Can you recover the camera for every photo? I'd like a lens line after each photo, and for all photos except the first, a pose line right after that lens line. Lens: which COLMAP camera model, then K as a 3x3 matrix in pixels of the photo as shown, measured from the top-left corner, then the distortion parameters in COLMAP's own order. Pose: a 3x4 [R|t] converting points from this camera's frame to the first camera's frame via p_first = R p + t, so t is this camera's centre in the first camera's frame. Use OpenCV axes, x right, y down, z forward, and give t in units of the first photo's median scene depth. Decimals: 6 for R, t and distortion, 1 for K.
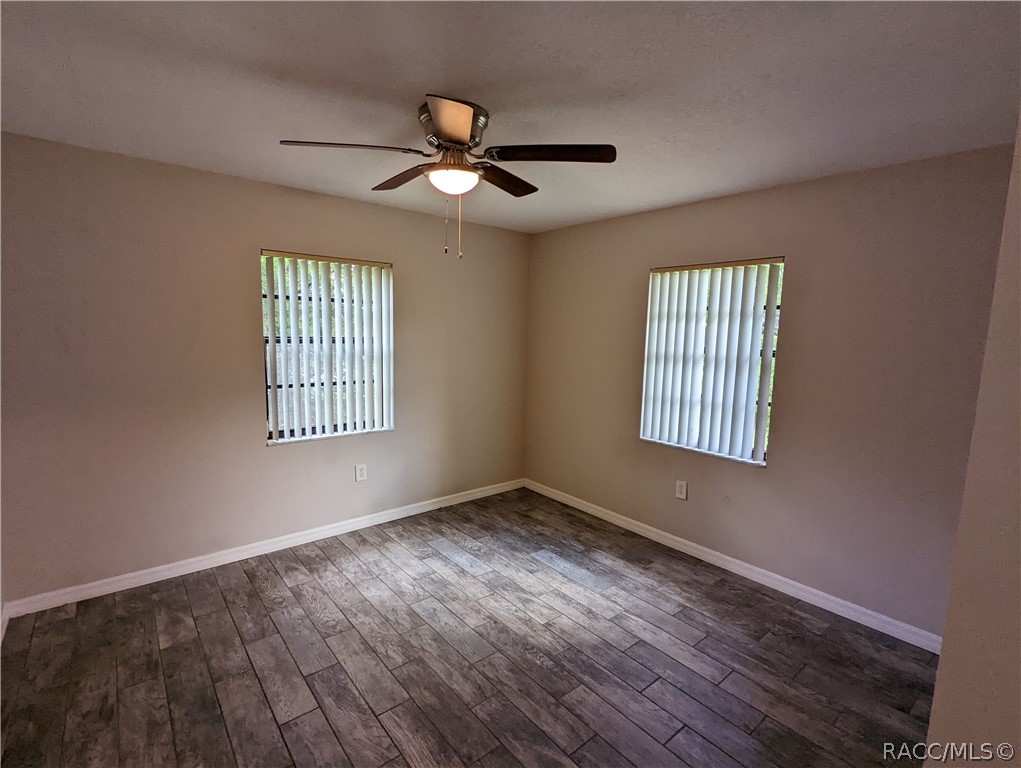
lens RADIAL K [[483.9, 0, 507.3], [0, 483.9, 387.2], [0, 0, 1]] dist [0.003249, 0.000141]
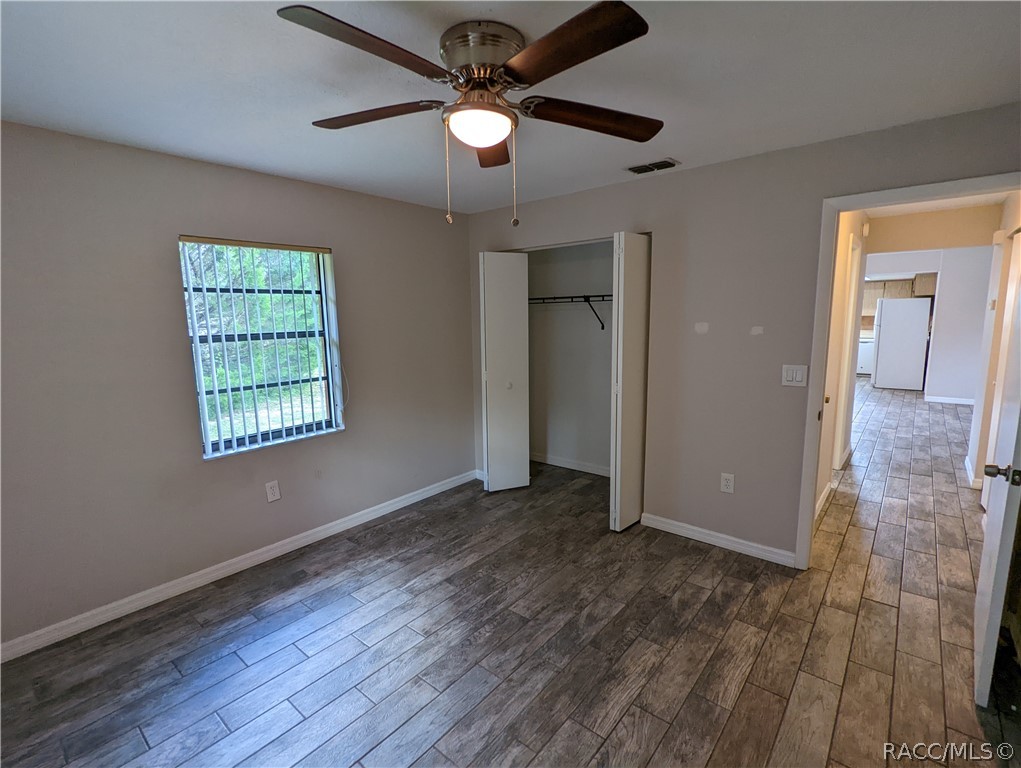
lens RADIAL K [[483.9, 0, 506.3], [0, 483.9, 381.8], [0, 0, 1]] dist [0.003249, 0.000141]
pose [[-0.177977, -0.158582, 0.971172, -0.723331], [0.135116, 0.973643, 0.183747, -0.121608], [-0.974714, 0.163924, -0.151859, 0.860277]]
